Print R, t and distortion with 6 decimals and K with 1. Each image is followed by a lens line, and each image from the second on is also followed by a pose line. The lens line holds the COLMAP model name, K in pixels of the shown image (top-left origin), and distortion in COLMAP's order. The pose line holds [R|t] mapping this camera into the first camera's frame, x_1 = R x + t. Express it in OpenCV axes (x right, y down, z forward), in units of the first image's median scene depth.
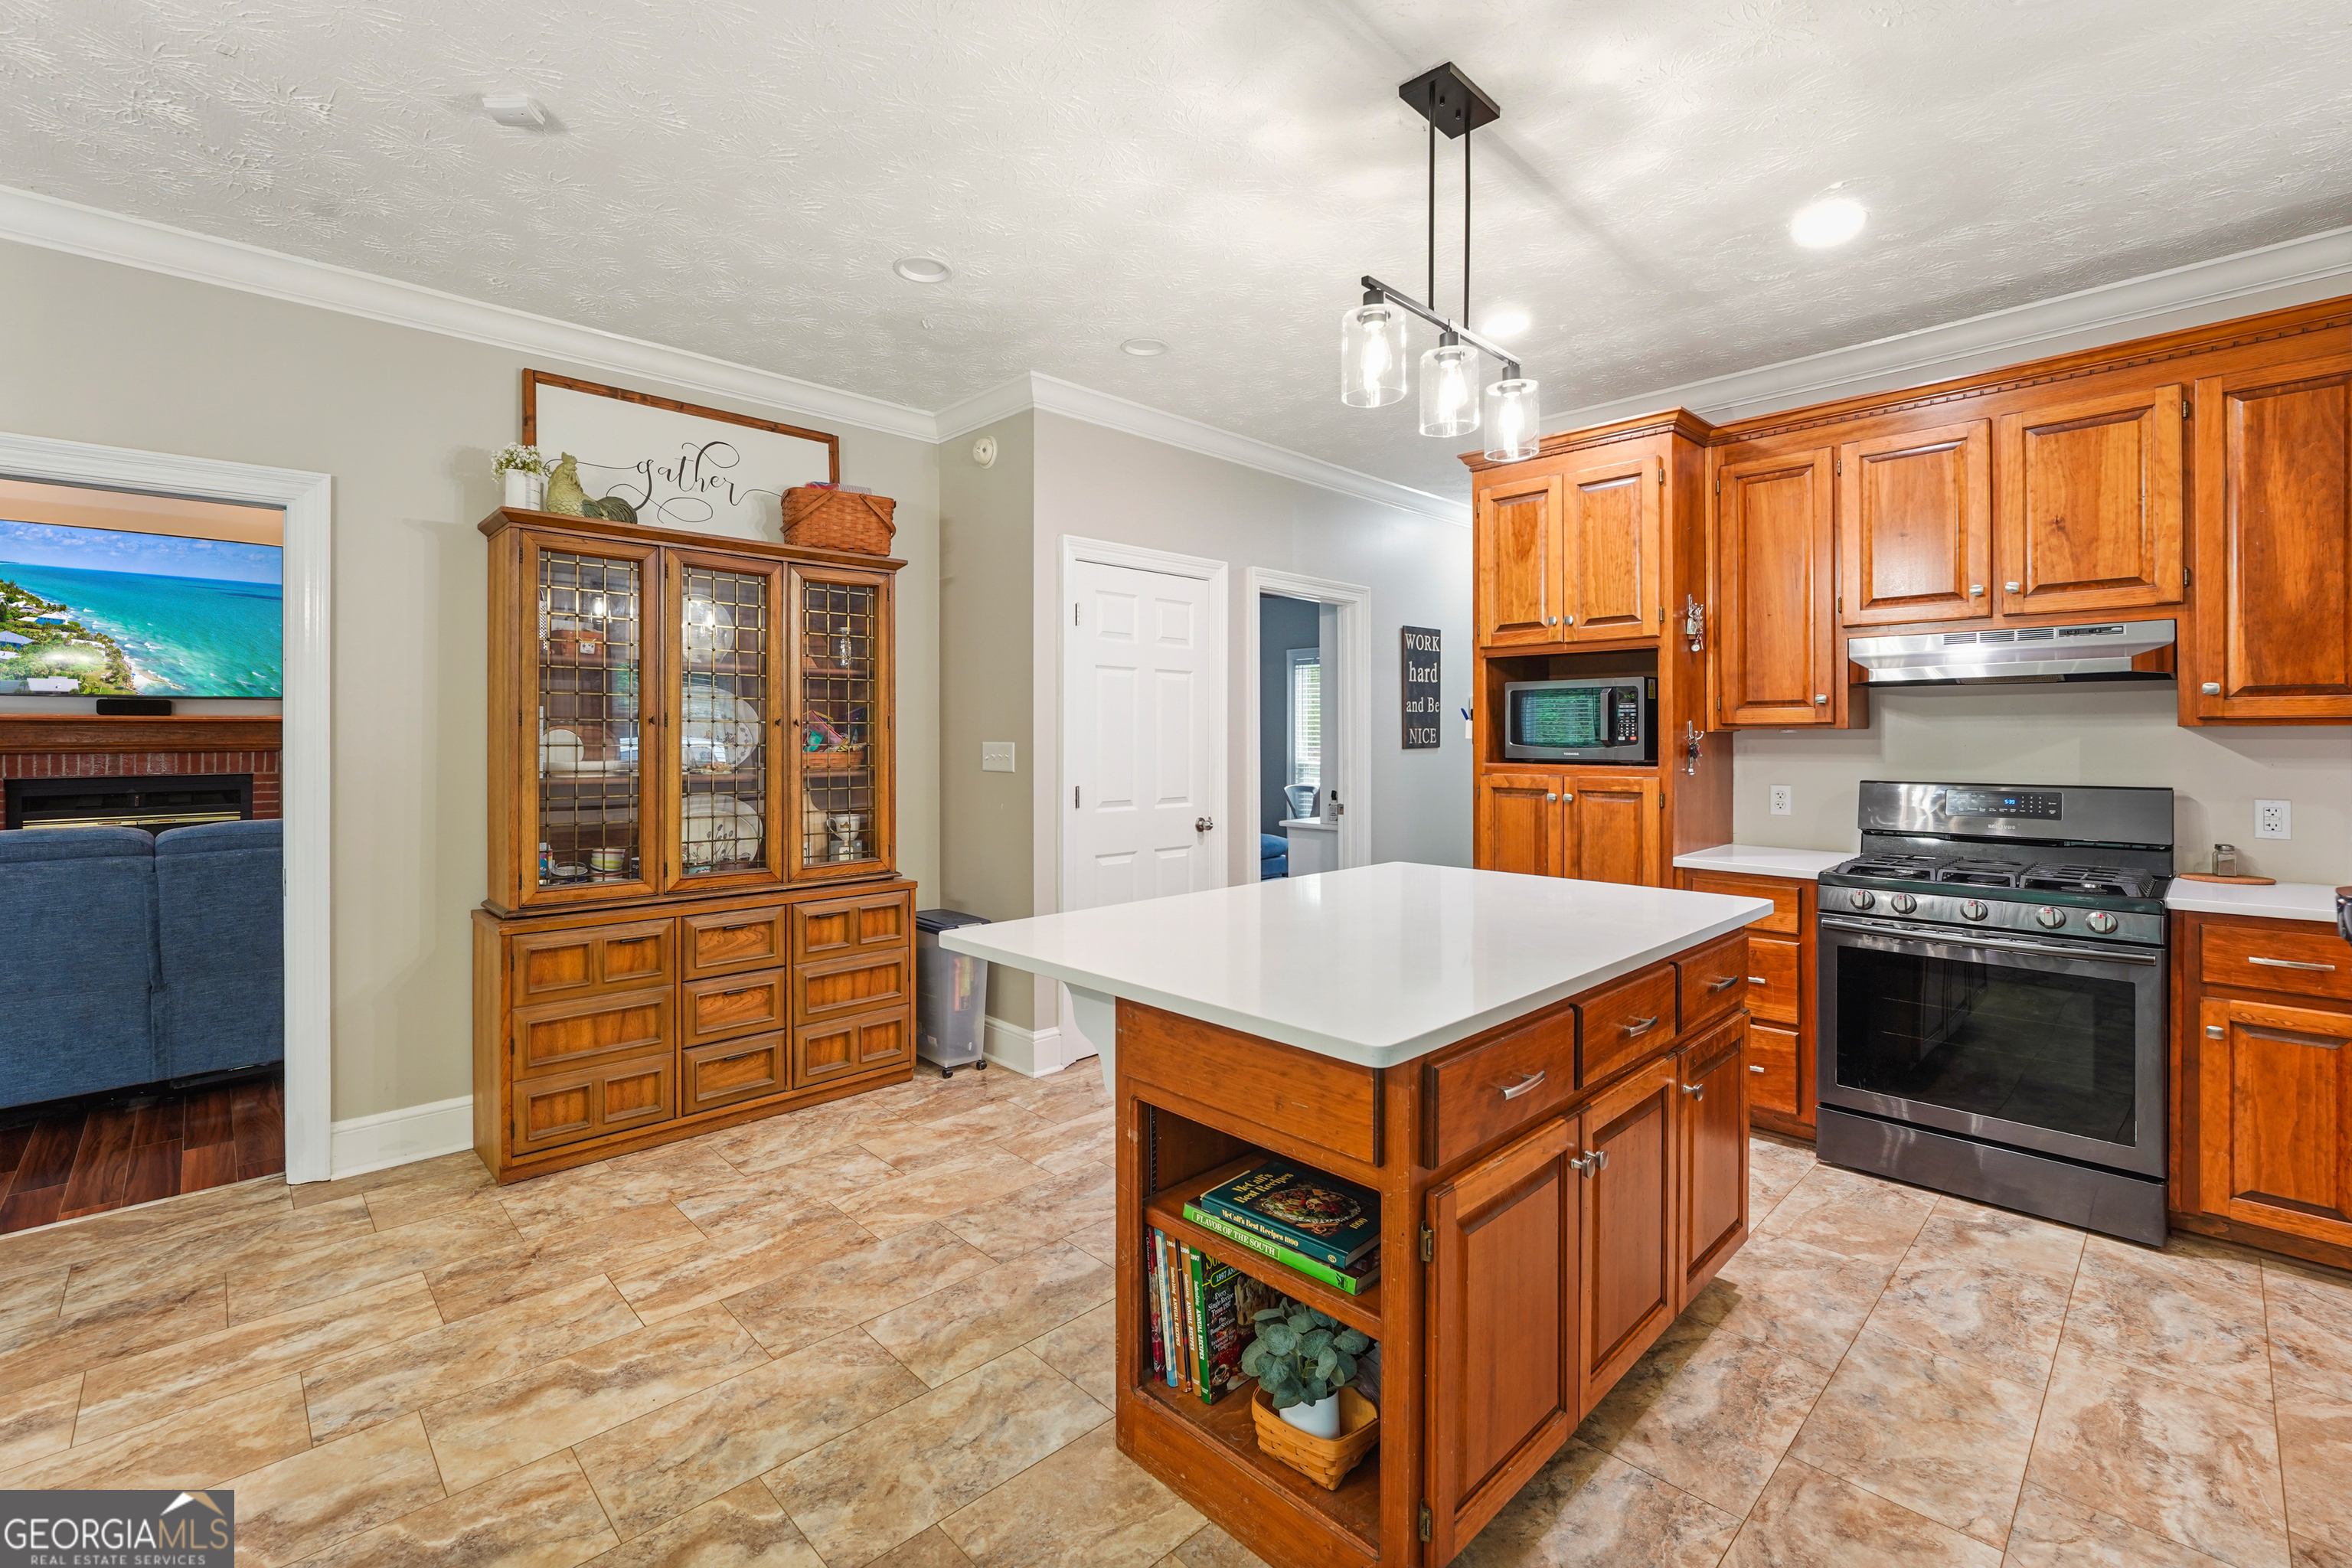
lens RADIAL K [[1019.8, 0, 1096.5], [0, 1019.8, 748.3], [0, 0, 1]] dist [-0.013695, 0.004231]
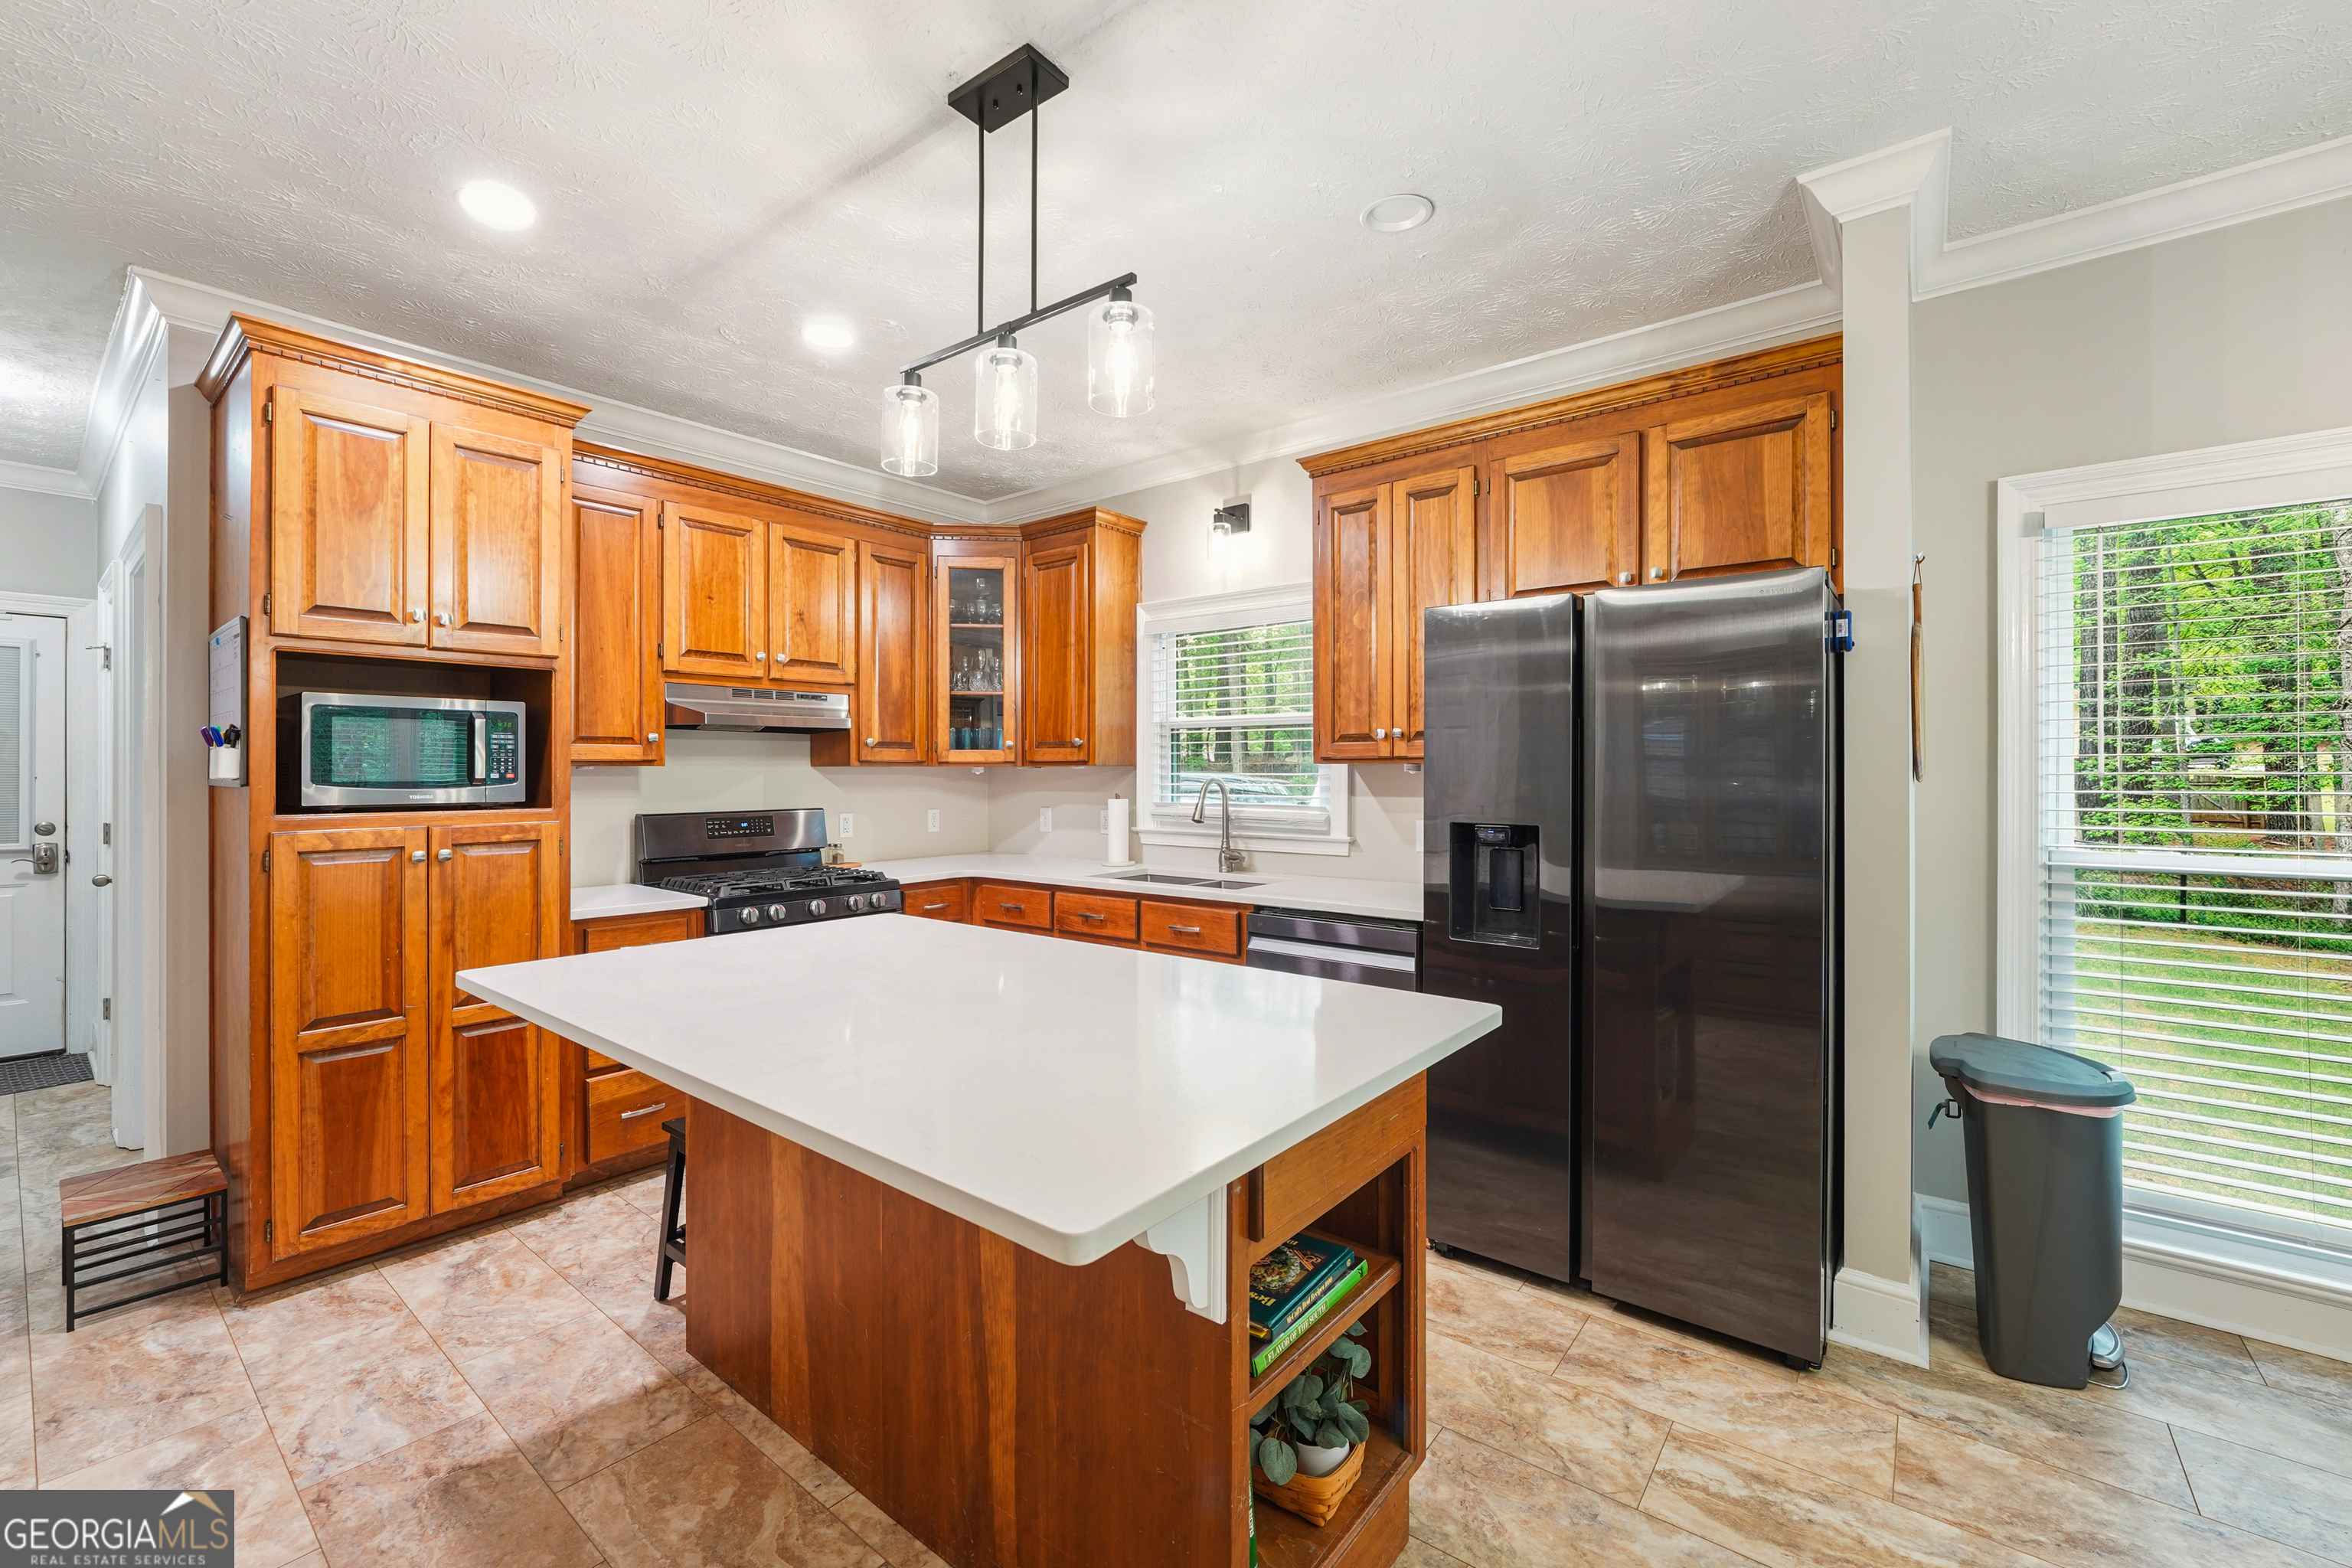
lens RADIAL K [[960.5, 0, 1155.7], [0, 960.5, 781.4], [0, 0, 1]] dist [-0.006937, 0.001444]
pose [[-0.152357, -0.008821, 0.988286, -0.340539], [0.012781, 0.999859, 0.010894, -0.007251], [-0.988243, 0.014291, -0.152222, 0.631193]]
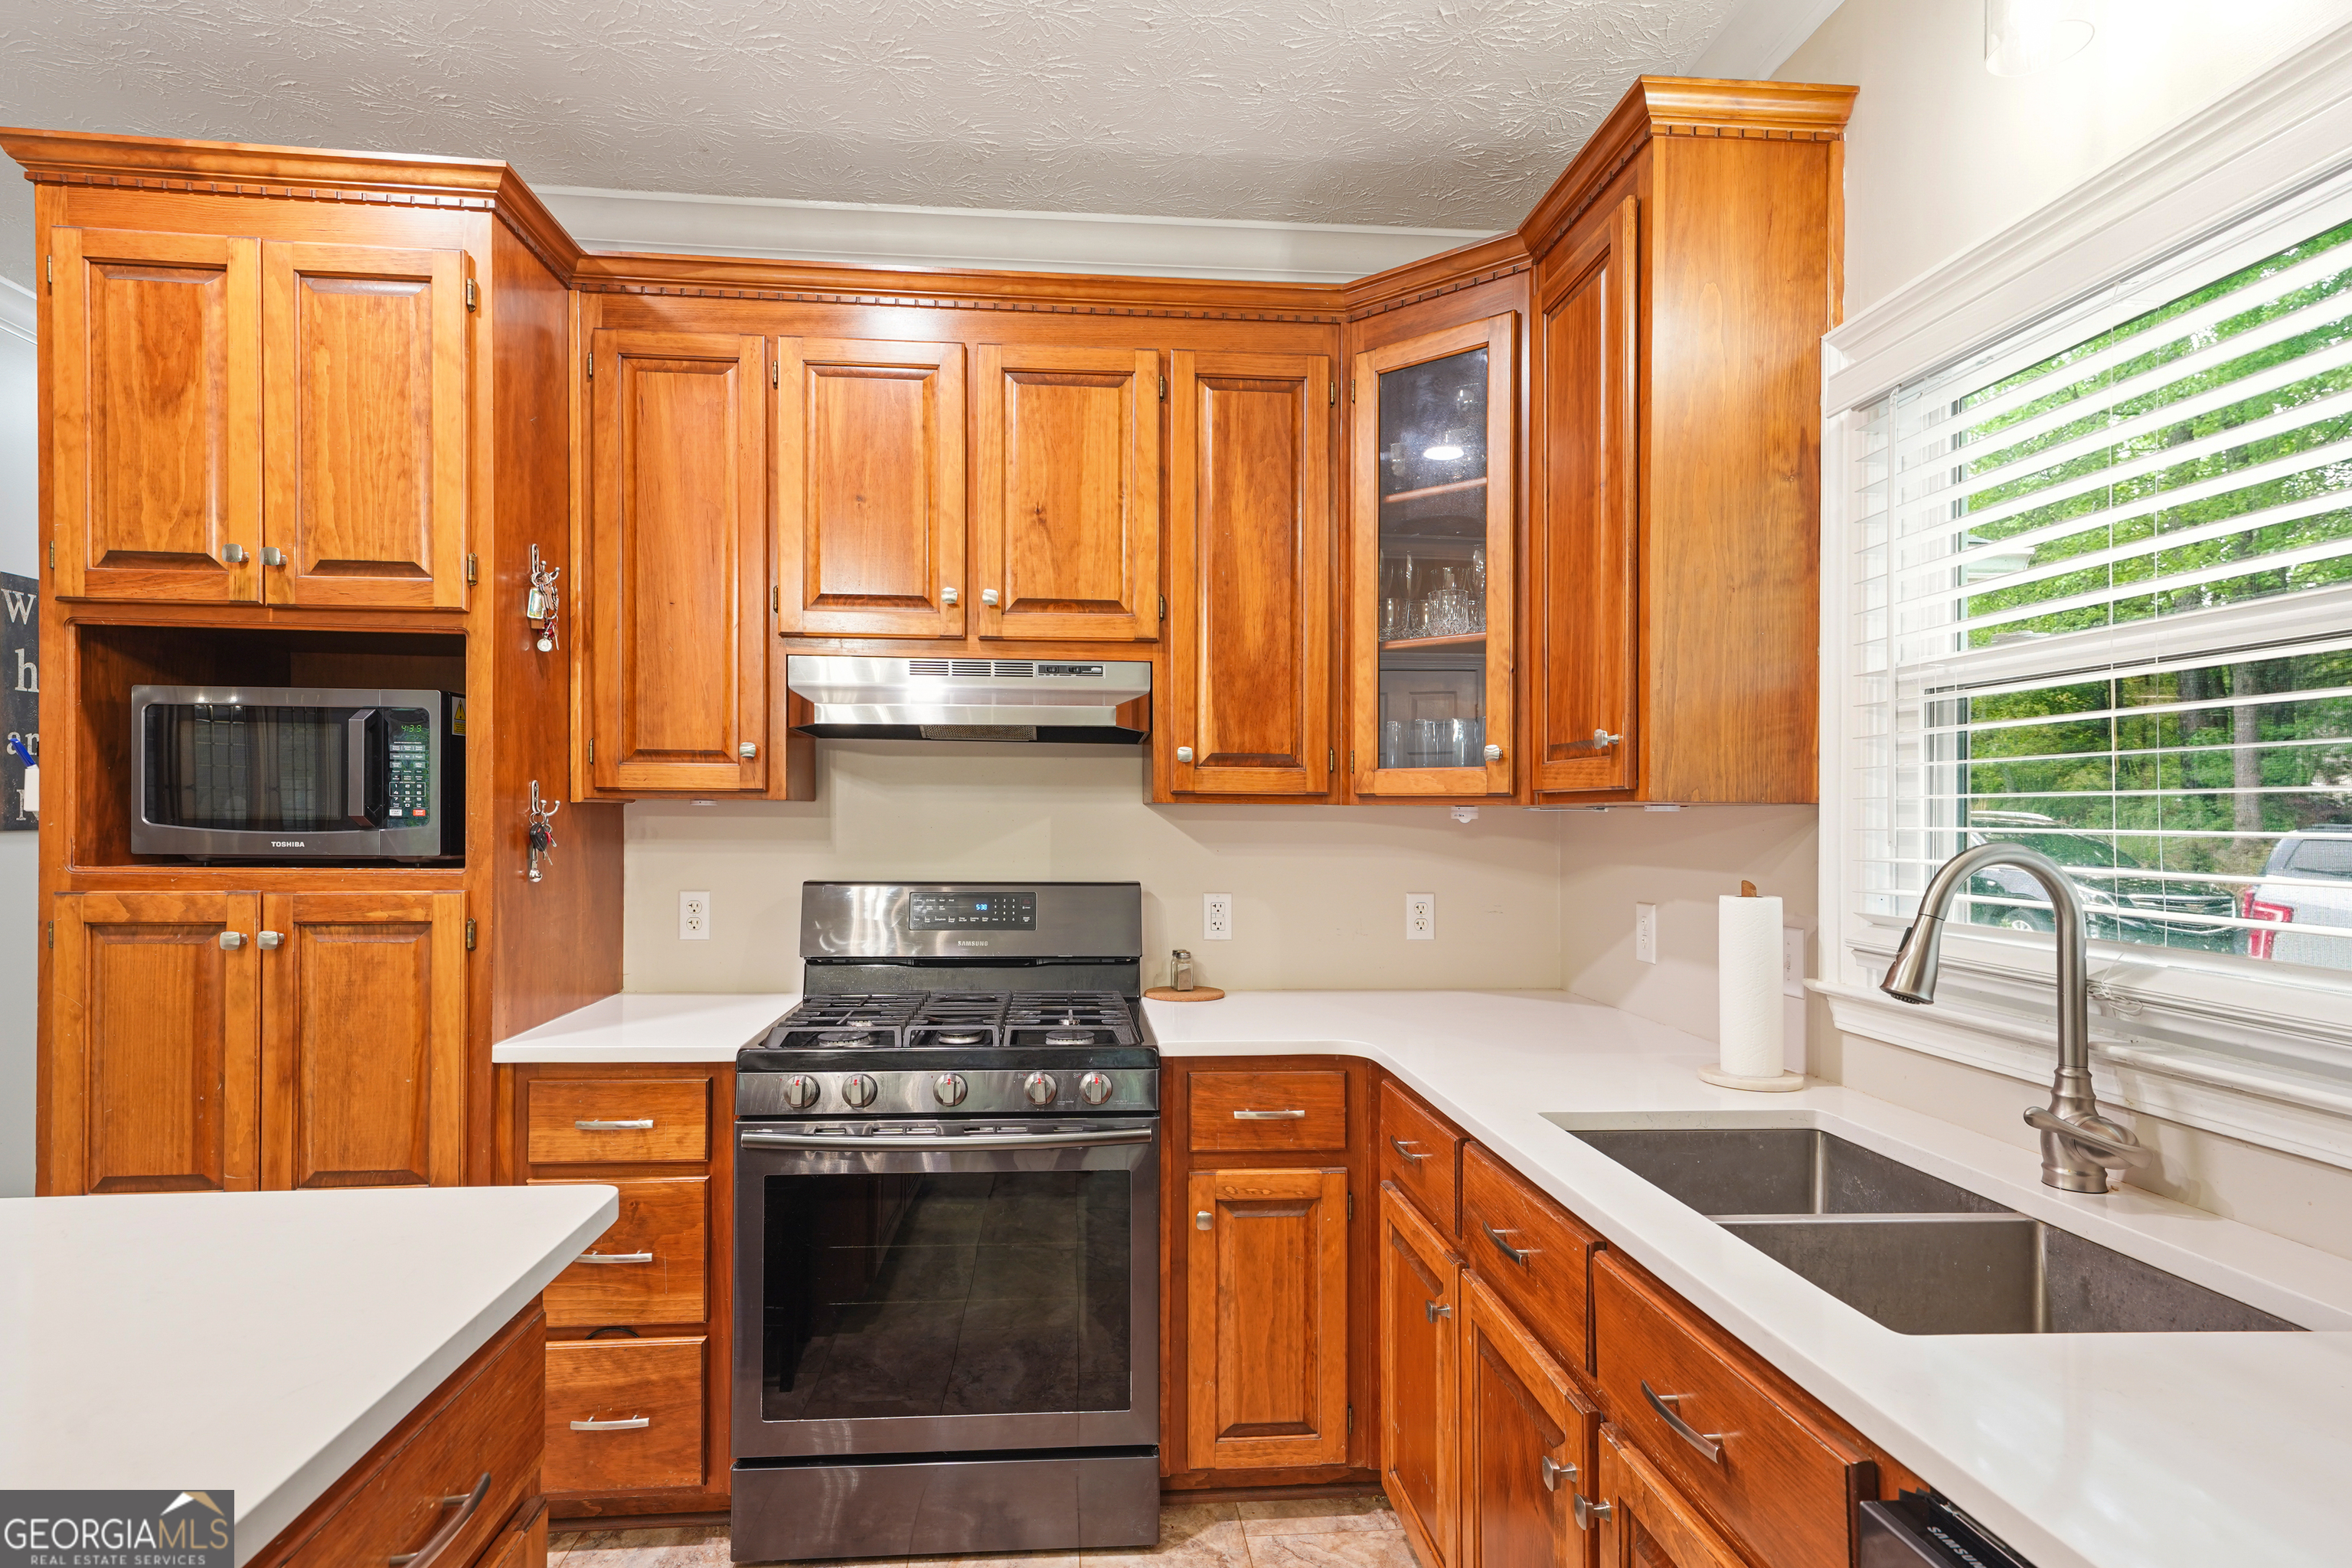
lens RADIAL K [[1214.2, 0, 1152.8], [0, 1214.2, 809.6], [0, 0, 1]] dist [0.021612, -0.001117]
pose [[0.608844, 0.011069, 0.793213, 0.284210], [-0.000826, 0.999911, -0.013319, -0.003793], [-0.793290, 0.007454, 0.608799, 0.364359]]
